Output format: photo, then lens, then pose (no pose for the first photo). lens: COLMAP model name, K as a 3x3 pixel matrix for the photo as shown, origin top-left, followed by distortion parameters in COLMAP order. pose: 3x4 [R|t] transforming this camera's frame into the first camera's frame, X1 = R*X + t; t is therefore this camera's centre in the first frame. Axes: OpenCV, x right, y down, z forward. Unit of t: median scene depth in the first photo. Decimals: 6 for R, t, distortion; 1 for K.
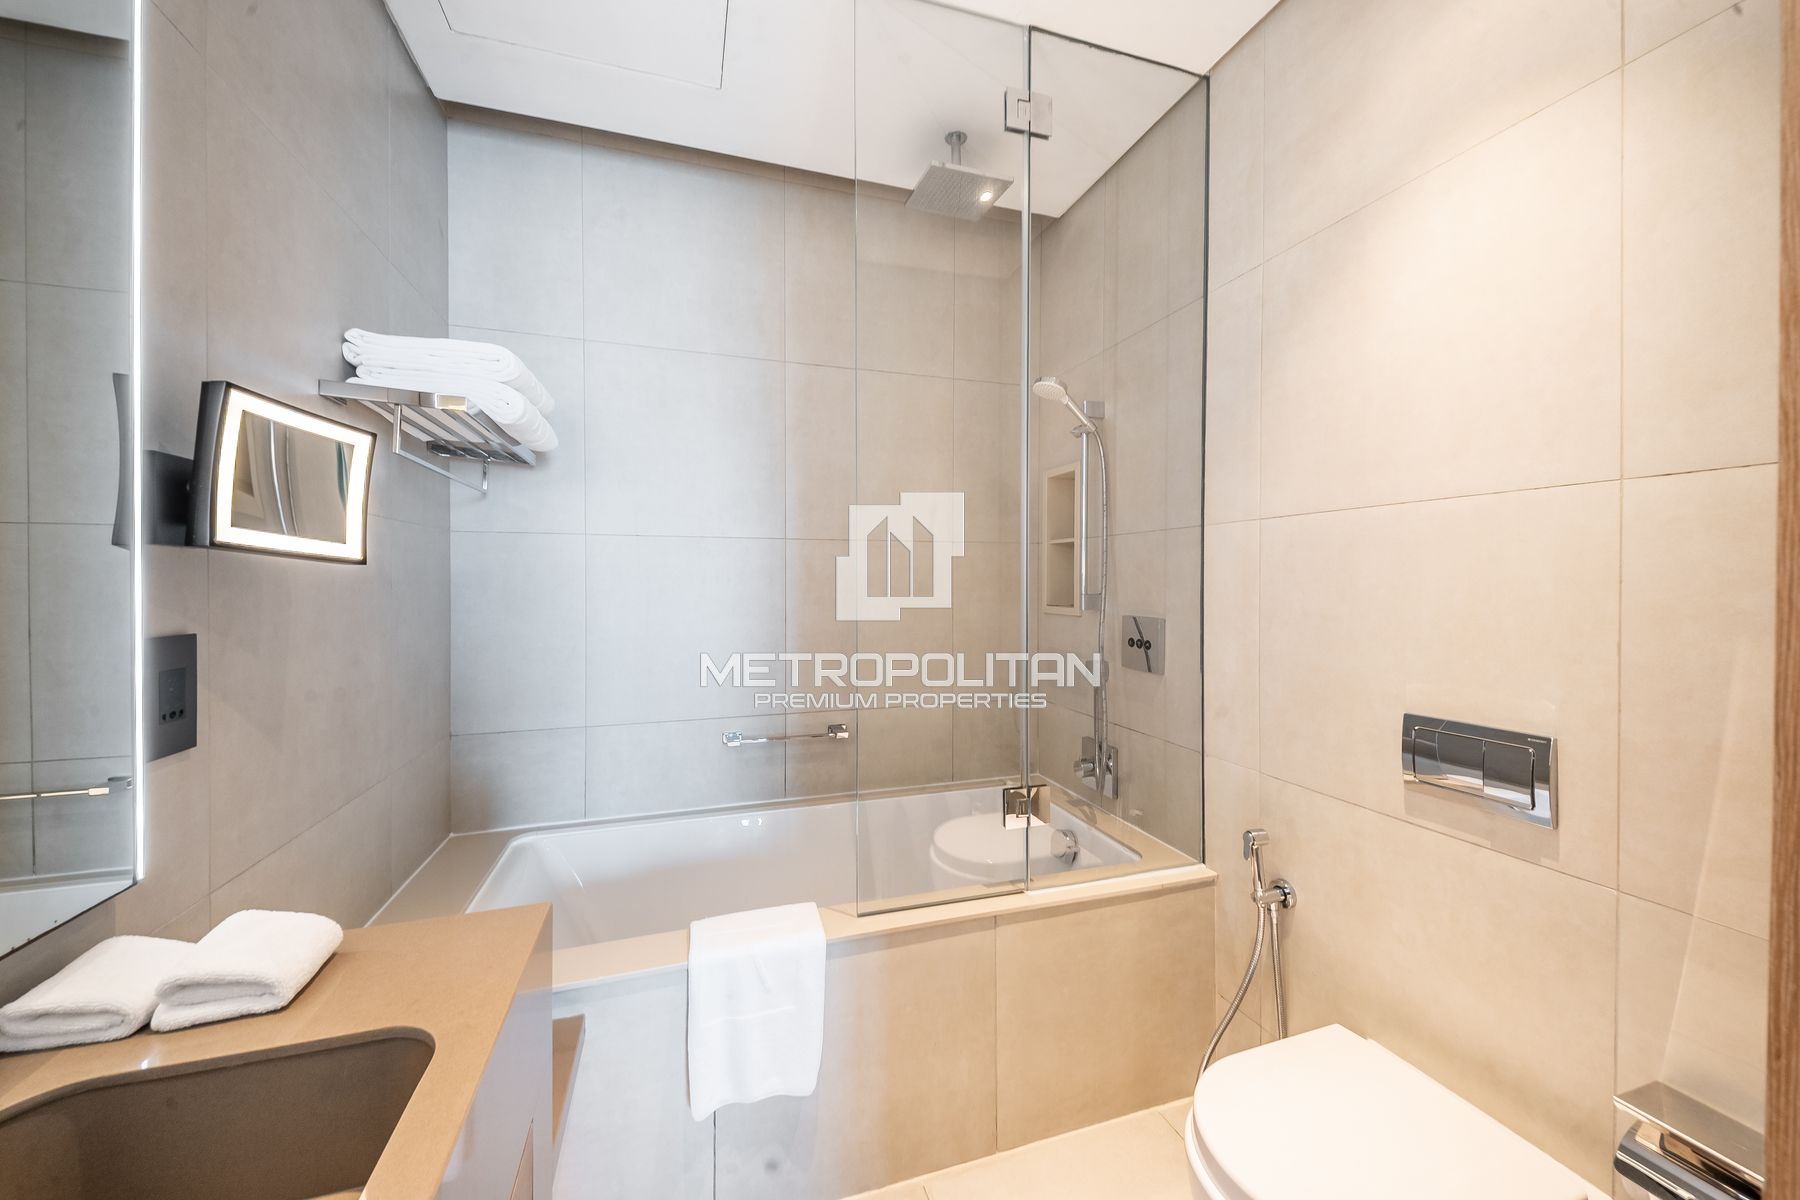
lens RADIAL K [[655.0, 0, 890.7], [0, 655.0, 600.3], [0, 0, 1]] dist [0.043105, -0.013365]
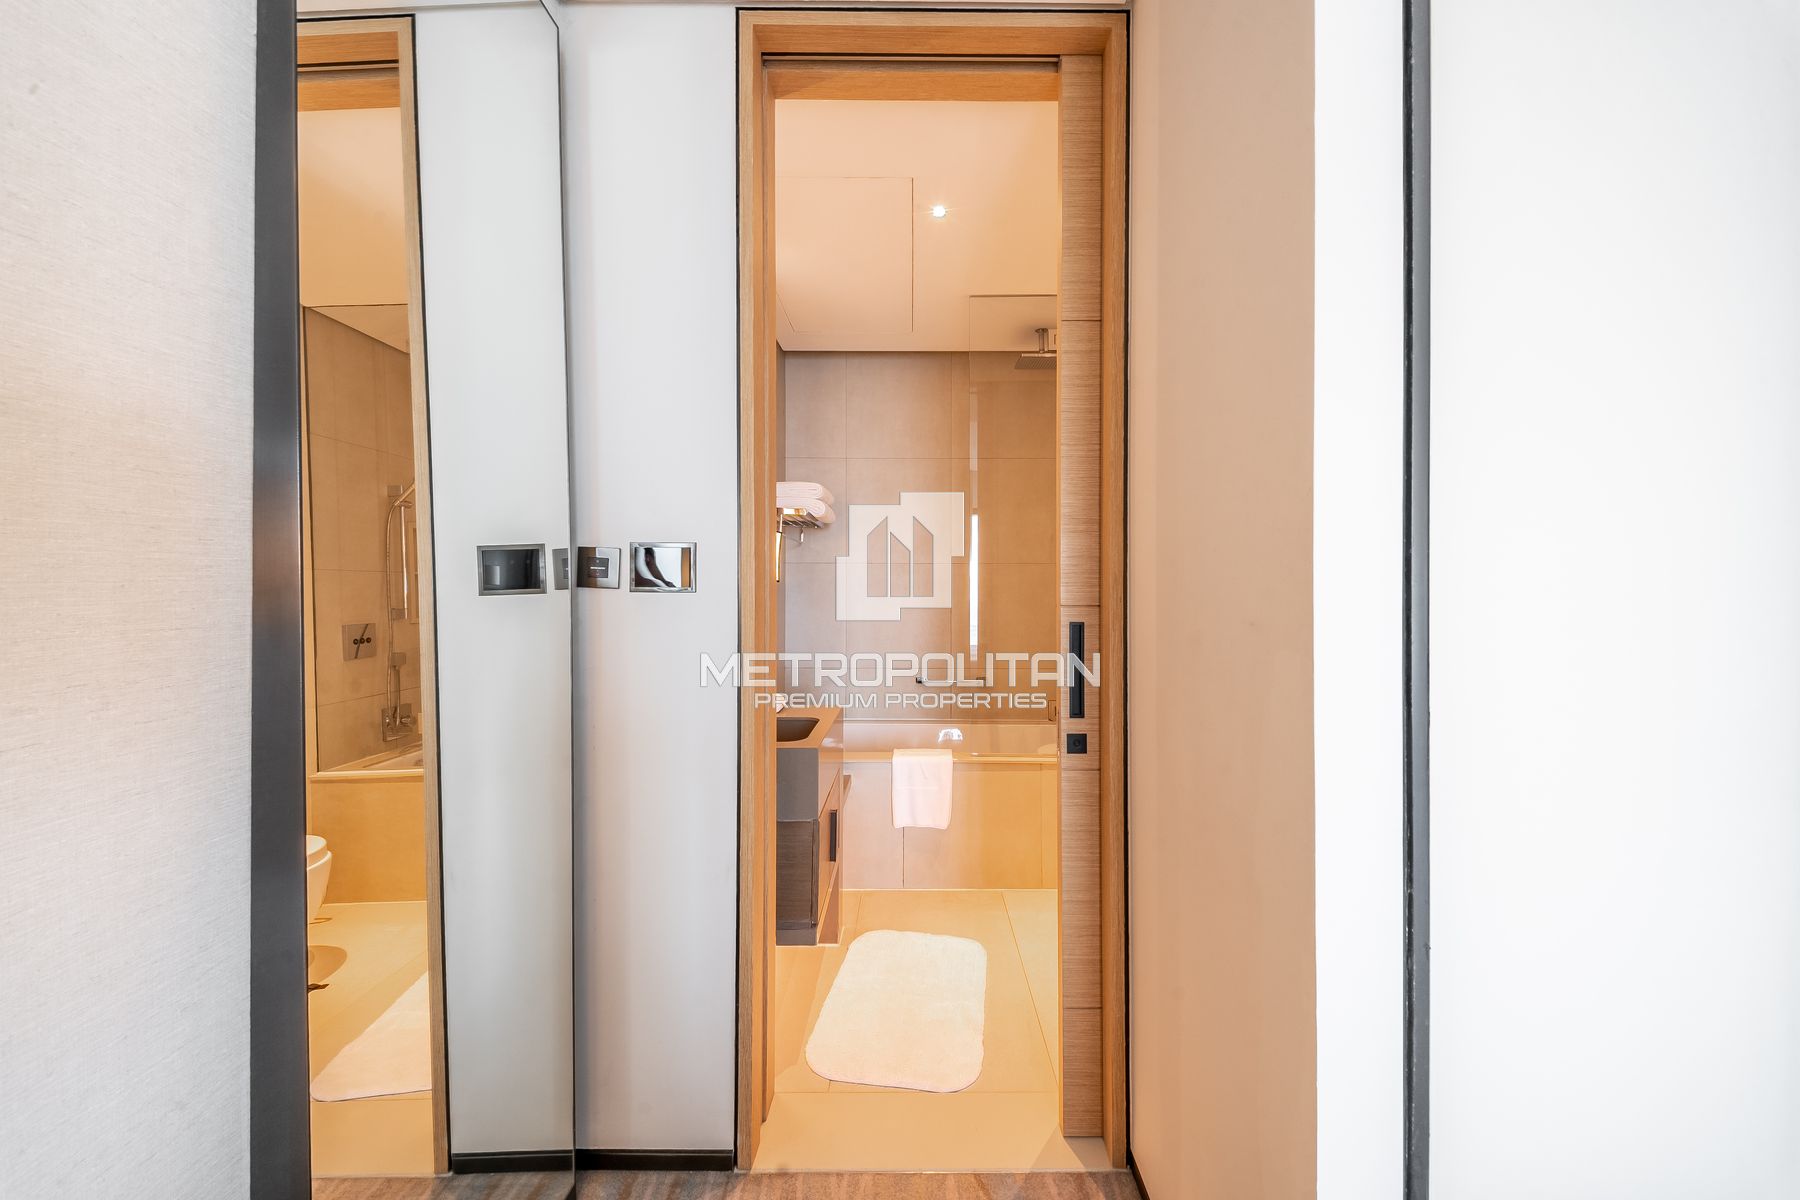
lens RADIAL K [[655.0, 0, 890.7], [0, 655.0, 600.3], [0, 0, 1]] dist [0.043105, -0.013365]
pose [[0.948871, 0.008960, -0.315537, 0.345282], [-0.013638, 0.999827, -0.012622, 0.033835], [0.315369, 0.016280, 0.948829, -0.999829]]
